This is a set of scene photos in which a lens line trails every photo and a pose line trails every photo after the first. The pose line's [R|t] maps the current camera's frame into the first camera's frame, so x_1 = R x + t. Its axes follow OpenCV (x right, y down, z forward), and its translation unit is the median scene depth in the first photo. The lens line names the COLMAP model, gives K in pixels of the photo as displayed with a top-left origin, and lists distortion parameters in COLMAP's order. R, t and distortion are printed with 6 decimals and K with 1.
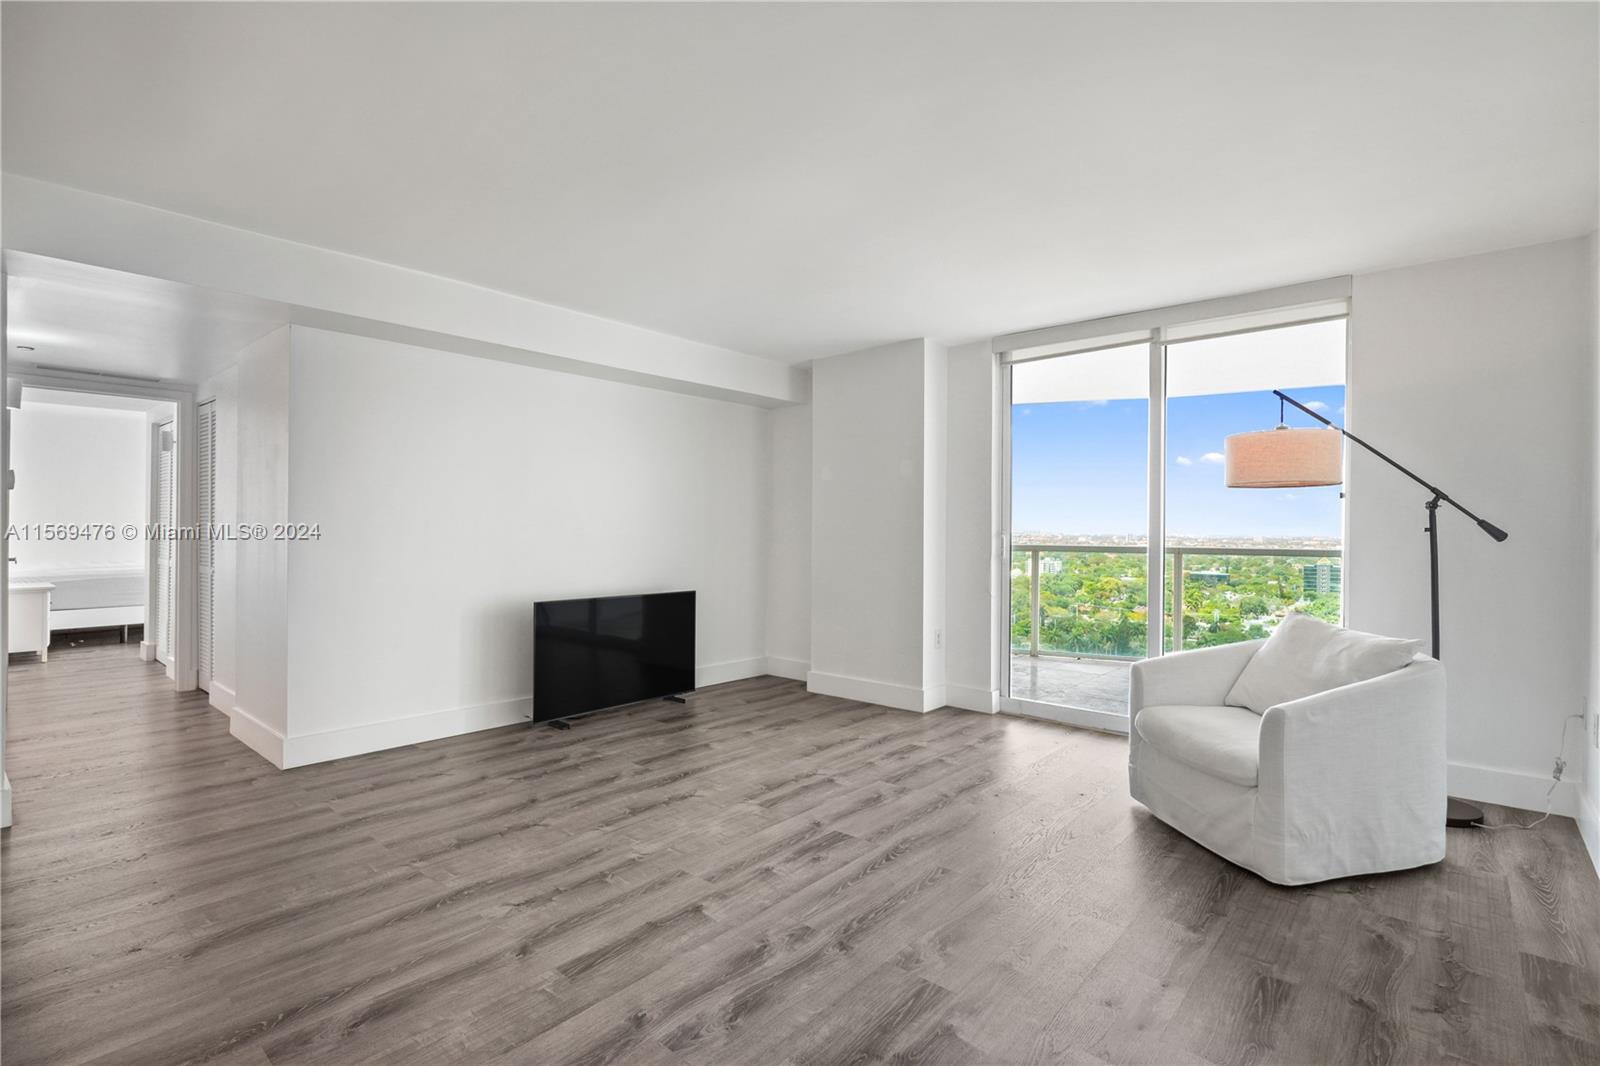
lens RADIAL K [[757.2, 0, 802.4], [0, 757.2, 531.3], [0, 0, 1]] dist [-0.009834, 0.001180]
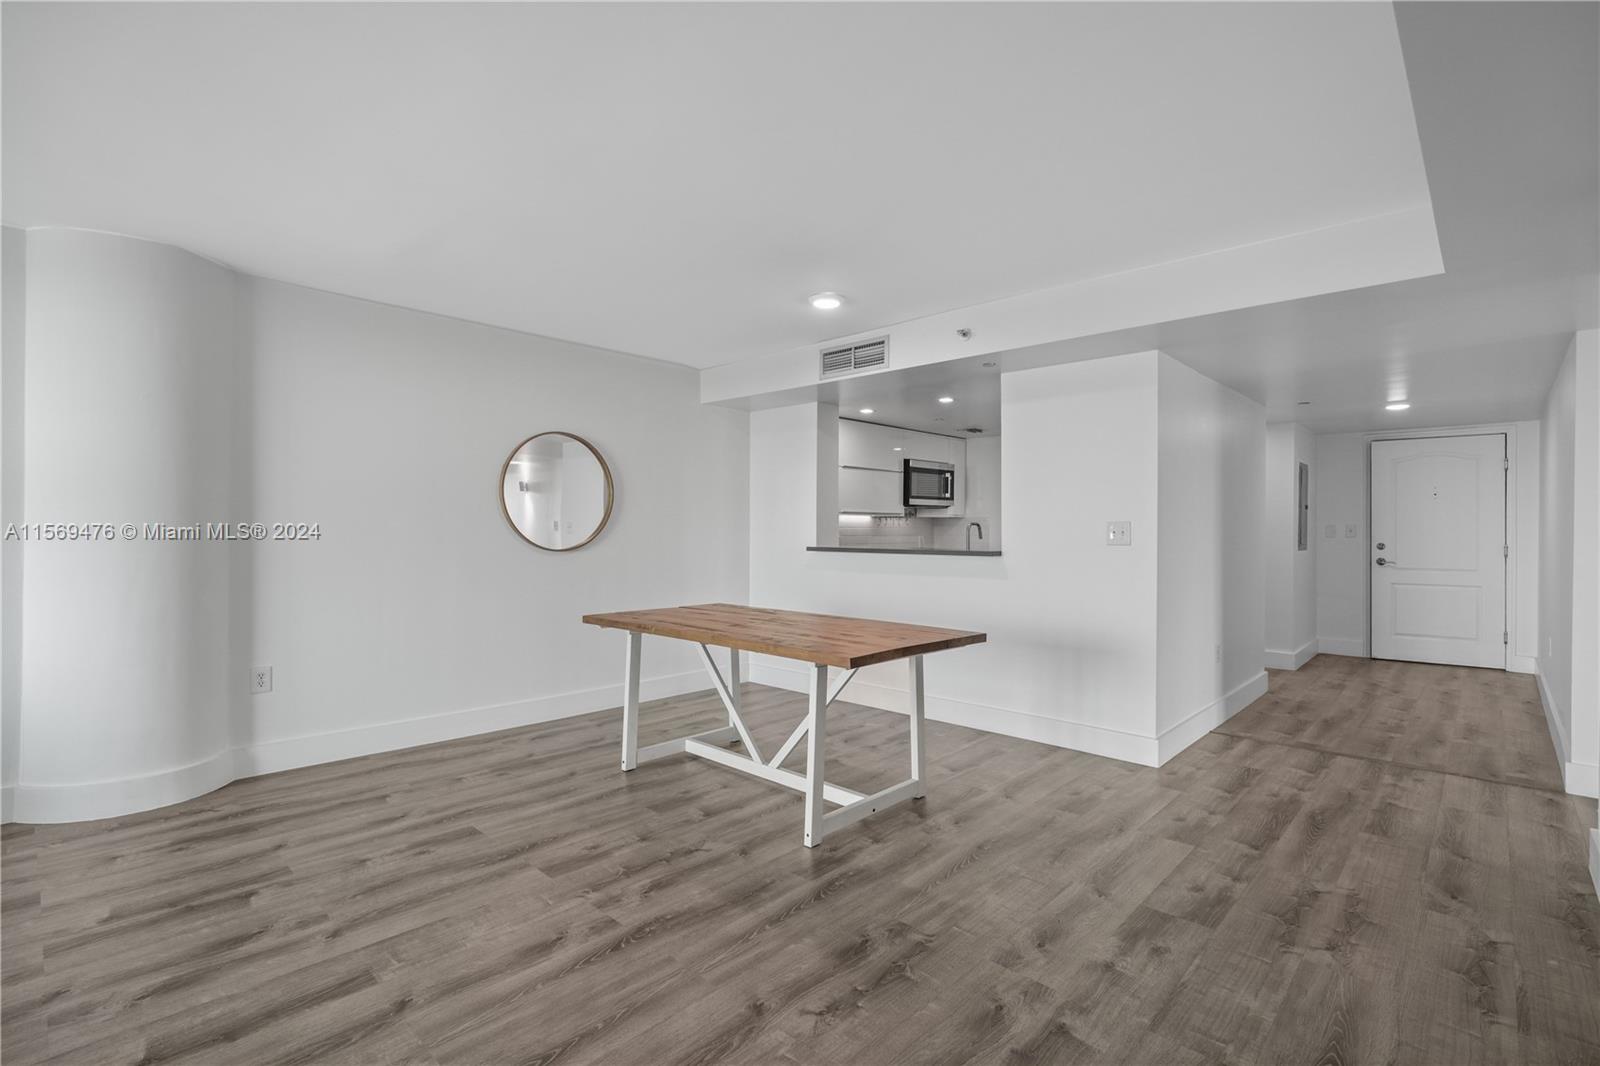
lens RADIAL K [[735.6, 0, 807.5], [0, 735.6, 529.1], [0, 0, 1]] dist [-0.004027, 0.000099]
pose [[-0.999217, -0.014440, 0.036829, -0.602876], [-0.014226, 0.999880, 0.006067, -0.019807], [-0.036912, 0.005538, -0.999303, 1.273343]]
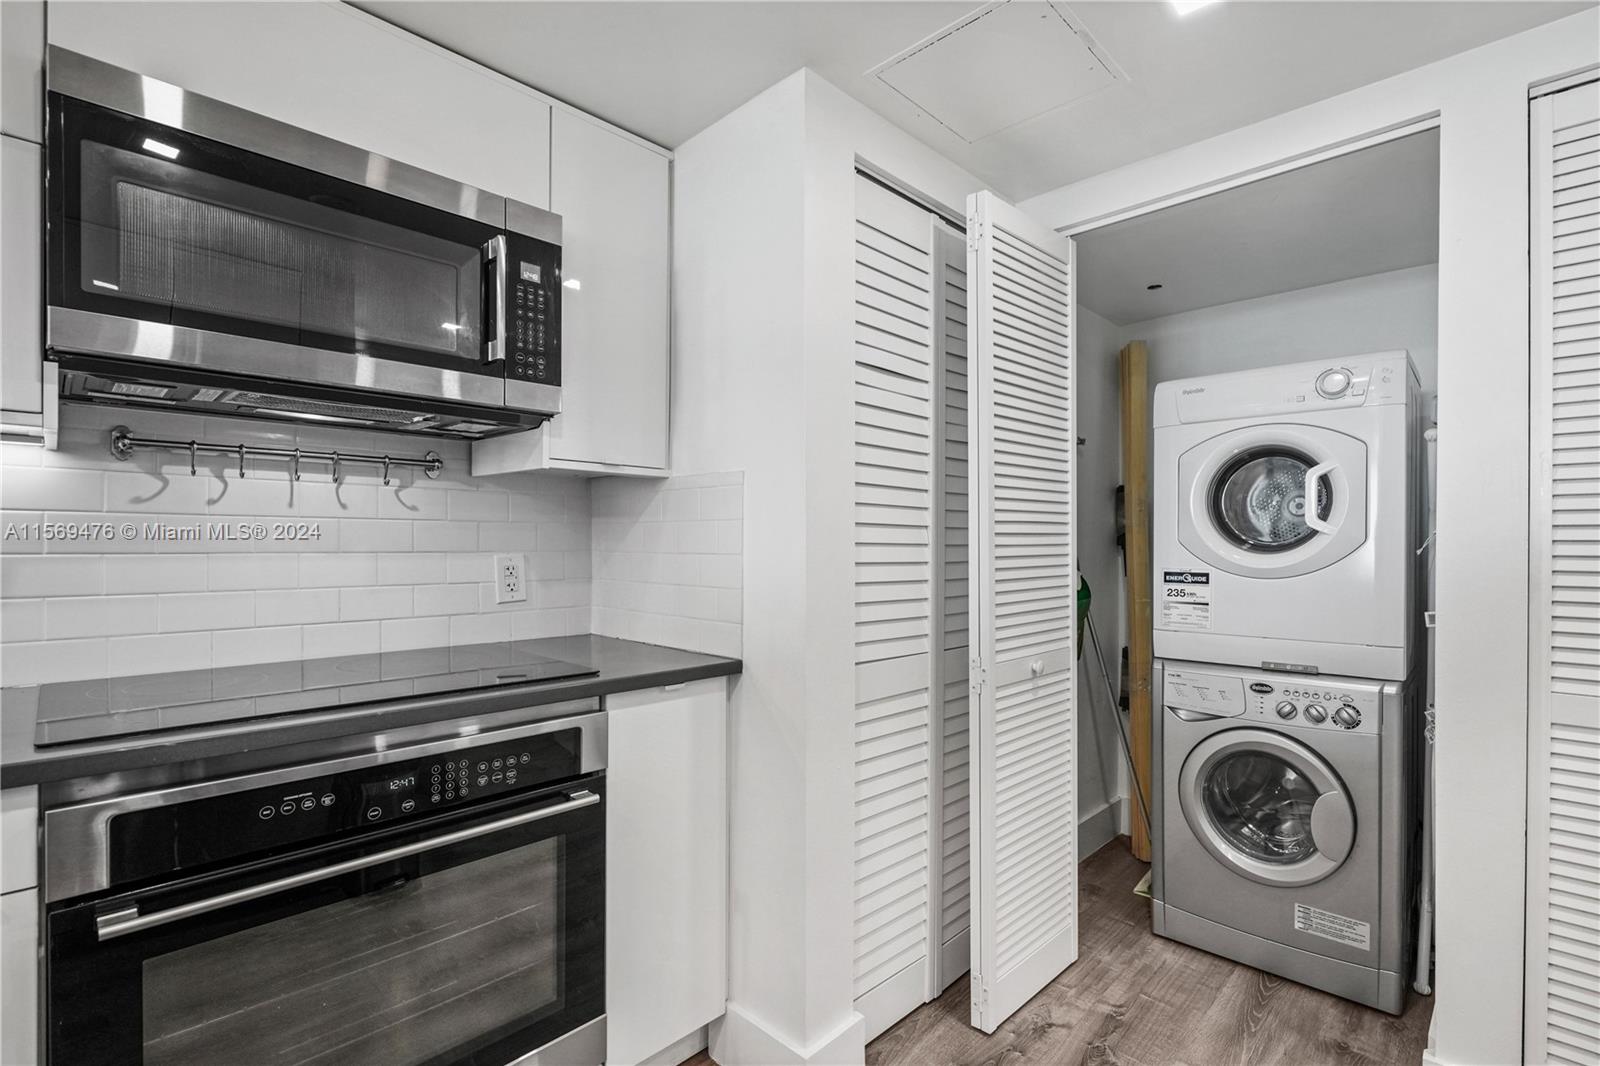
lens RADIAL K [[745.3, 0, 801.4], [0, 745.3, 549.4], [0, 0, 1]] dist [-0.001868, 0.000801]
pose [[-0.998129, -0.014288, 0.059450, -1.183507], [-0.013589, 0.999834, 0.012148, 0.001503], [-0.059614, 0.011318, -0.998157, -0.611859]]
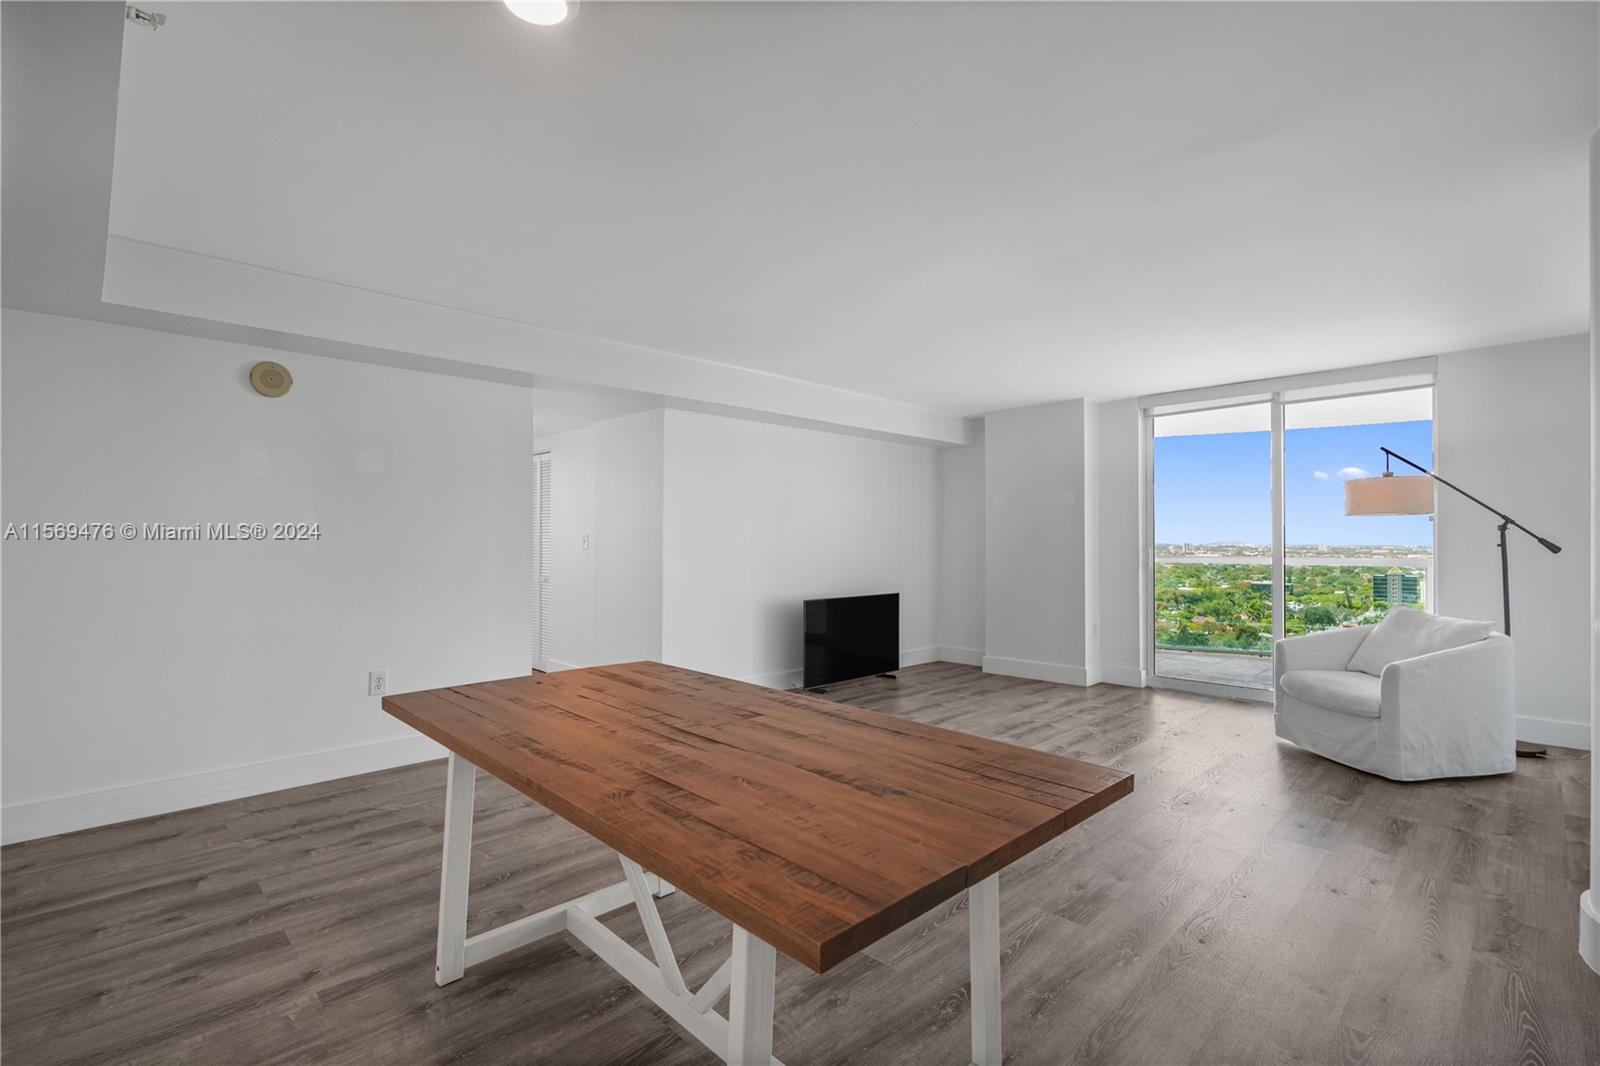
lens RADIAL K [[729.8, 0, 798.1], [0, 729.8, 535.1], [0, 0, 1]] dist [-0.002787, -0.000671]
pose [[0.996746, -0.007207, -0.080279, -0.362762], [0.006285, 0.999911, -0.011732, -0.013511], [0.080356, 0.011189, 0.996703, -0.456393]]
